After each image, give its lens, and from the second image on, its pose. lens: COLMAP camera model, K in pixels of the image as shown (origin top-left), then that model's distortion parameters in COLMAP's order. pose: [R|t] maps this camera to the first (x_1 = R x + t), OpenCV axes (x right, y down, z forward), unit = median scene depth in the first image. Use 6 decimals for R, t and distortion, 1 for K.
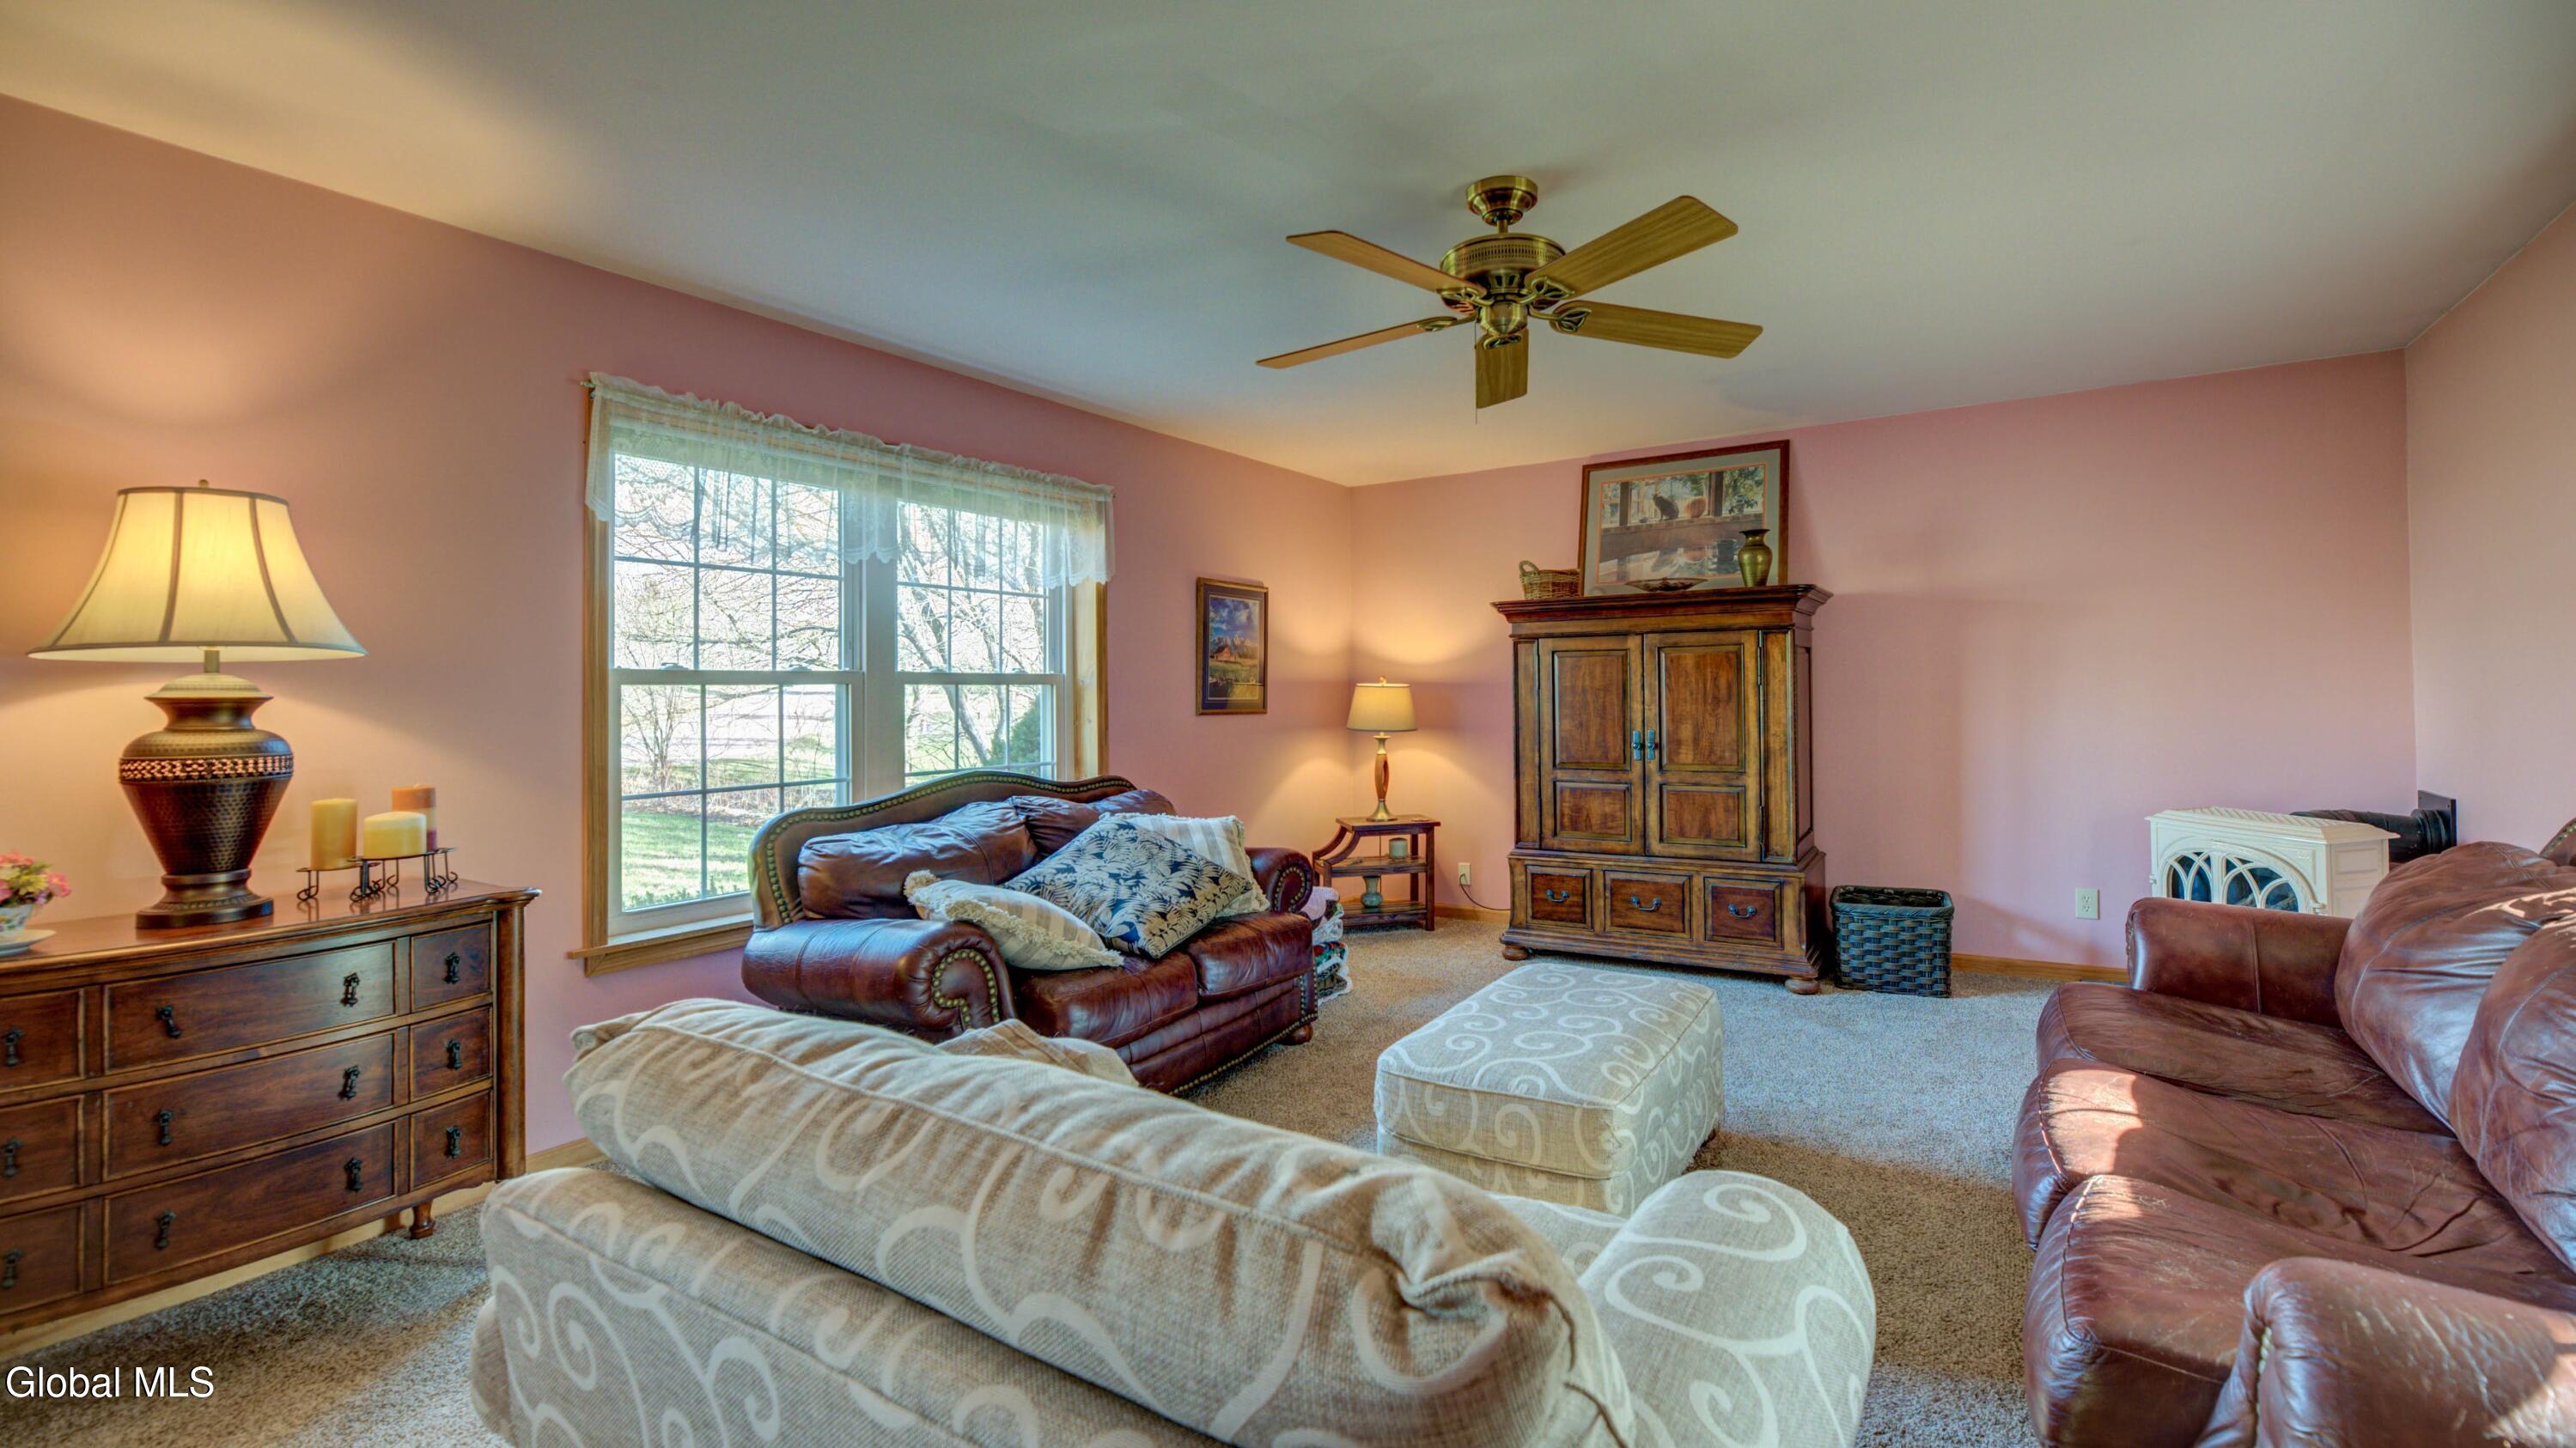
lens RADIAL K [[1071.7, 0, 1300.5], [0, 1071.7, 654.1], [0, 0, 1]] dist [-0.000067, -0.000052]
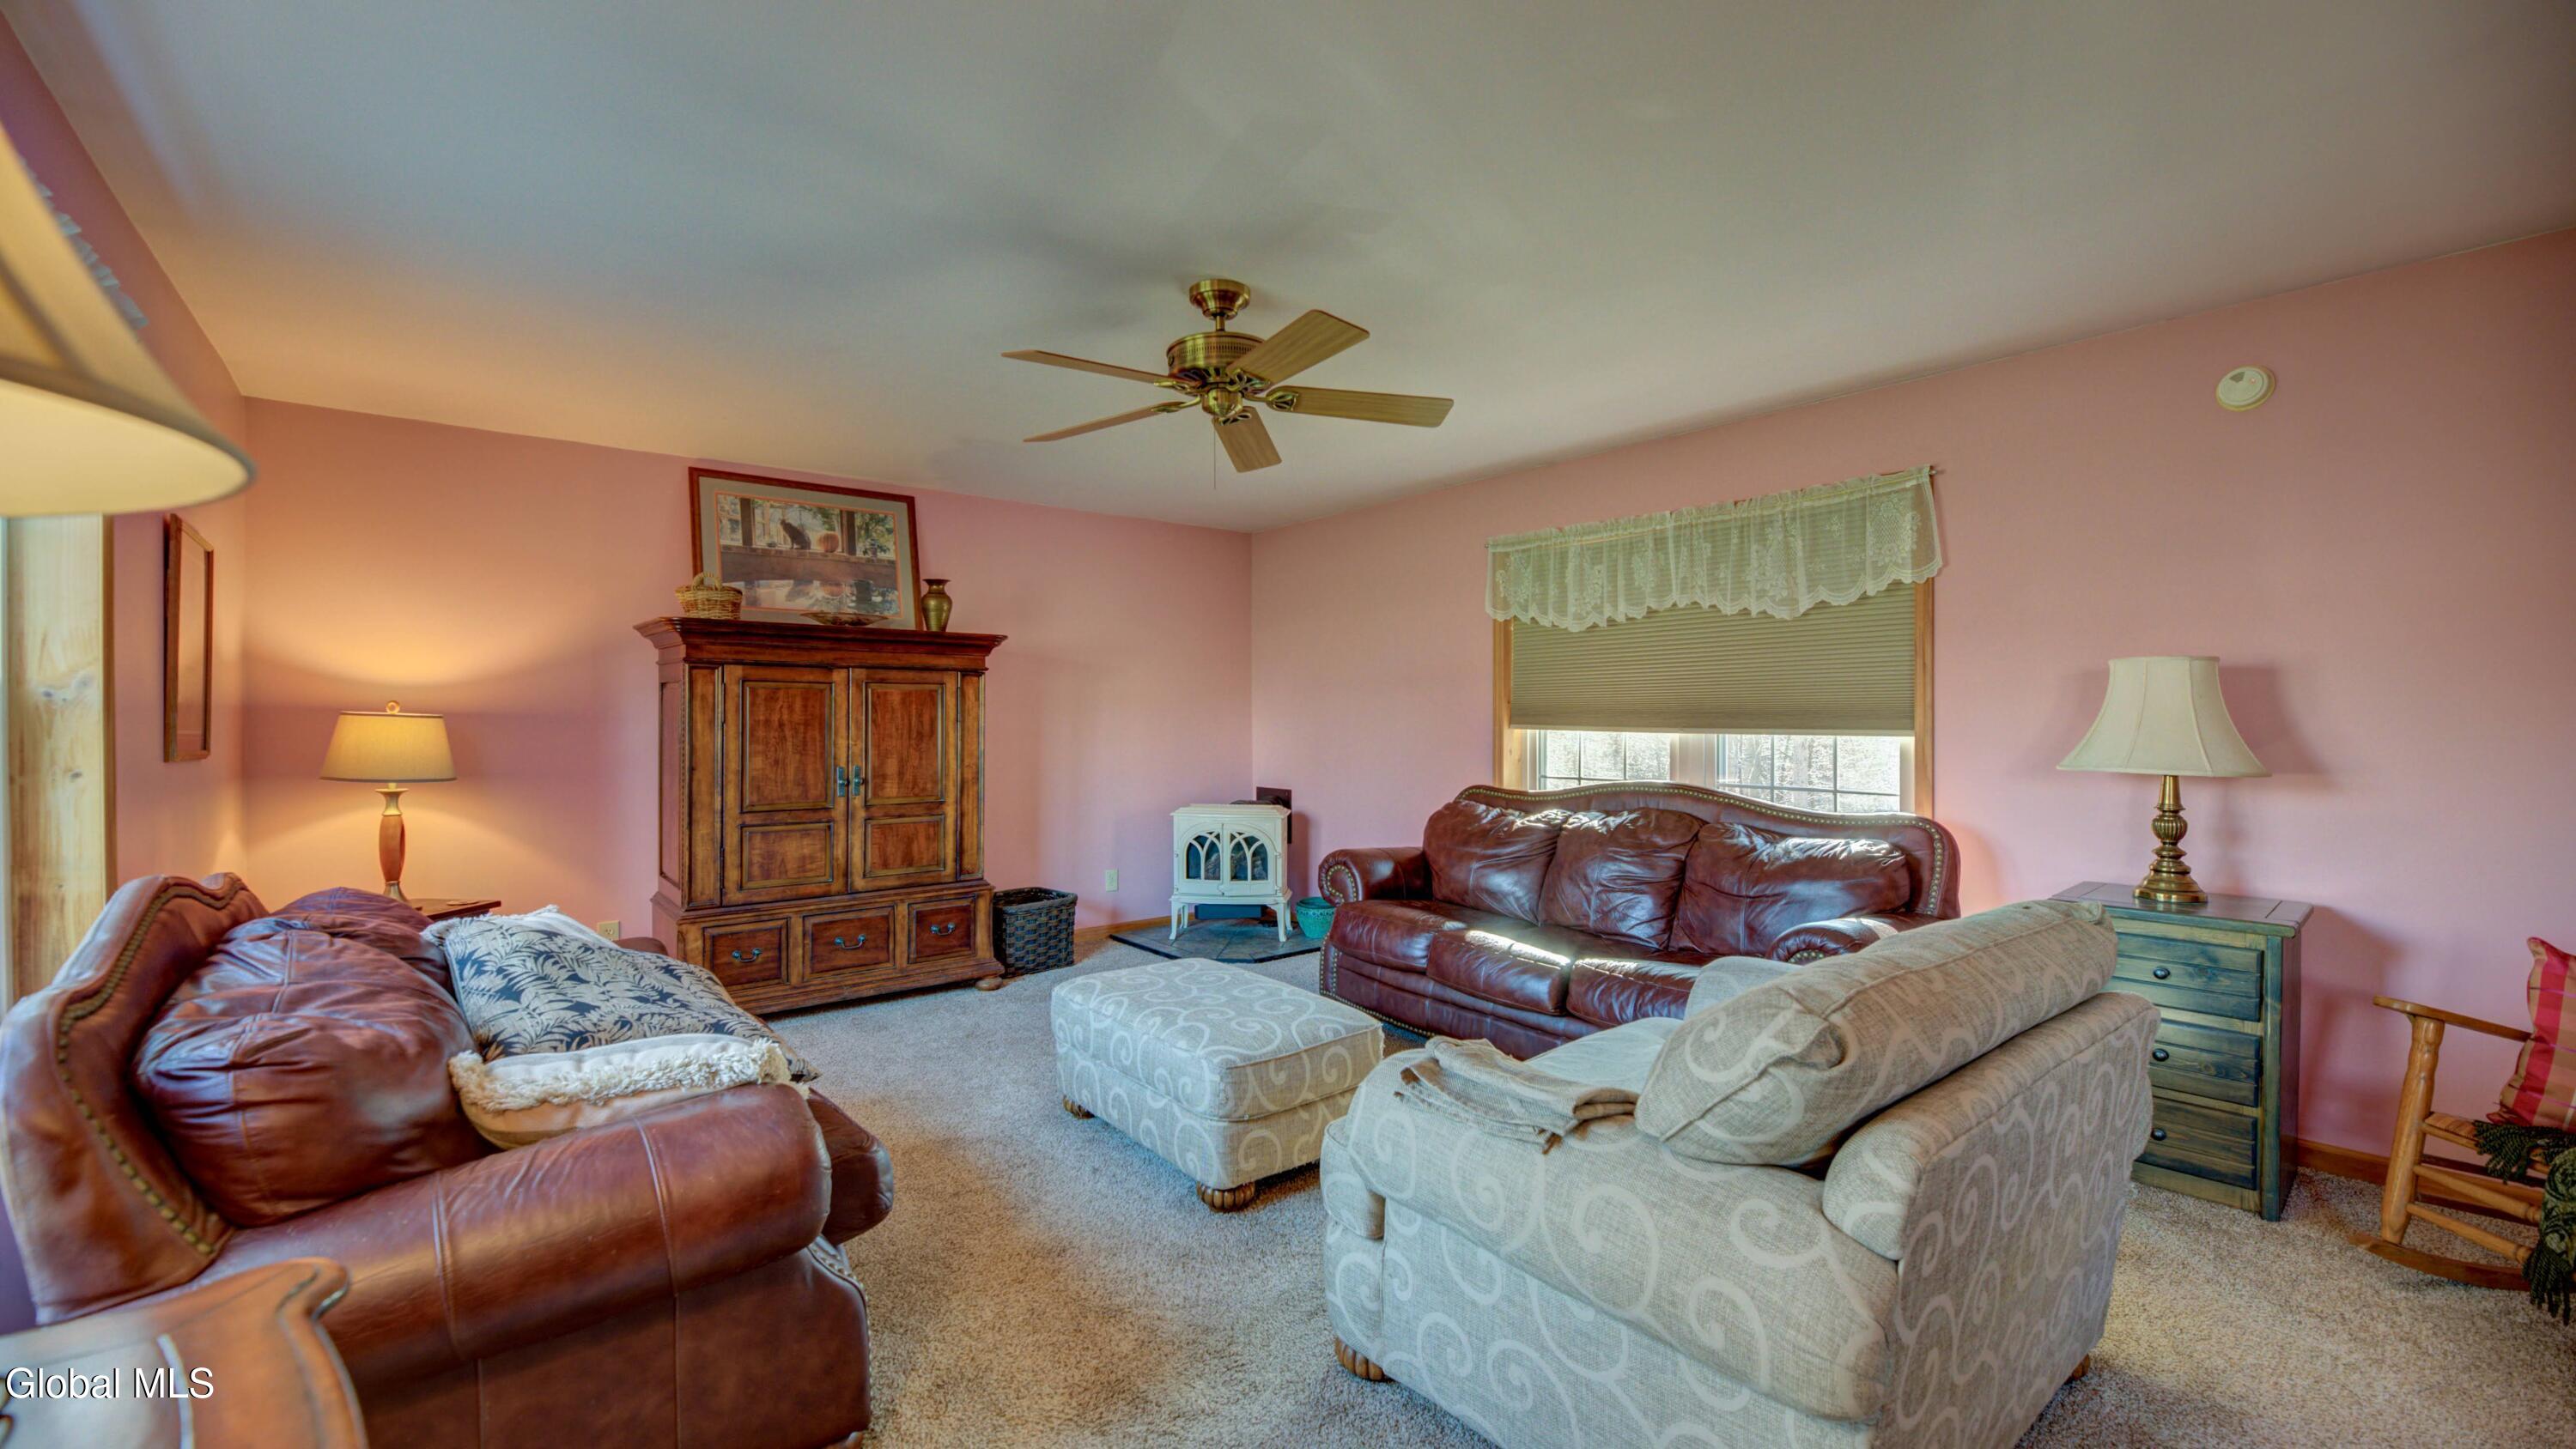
lens RADIAL K [[1070.2, 0, 1287.6], [0, 1070.2, 709.1], [0, 0, 1]] dist [-0.000441, -0.000073]
pose [[0.321499, 0.026459, 0.946540, -0.484243], [-0.036669, 0.999208, -0.015477, 0.019704], [-0.946200, -0.029733, 0.322214, 0.309439]]
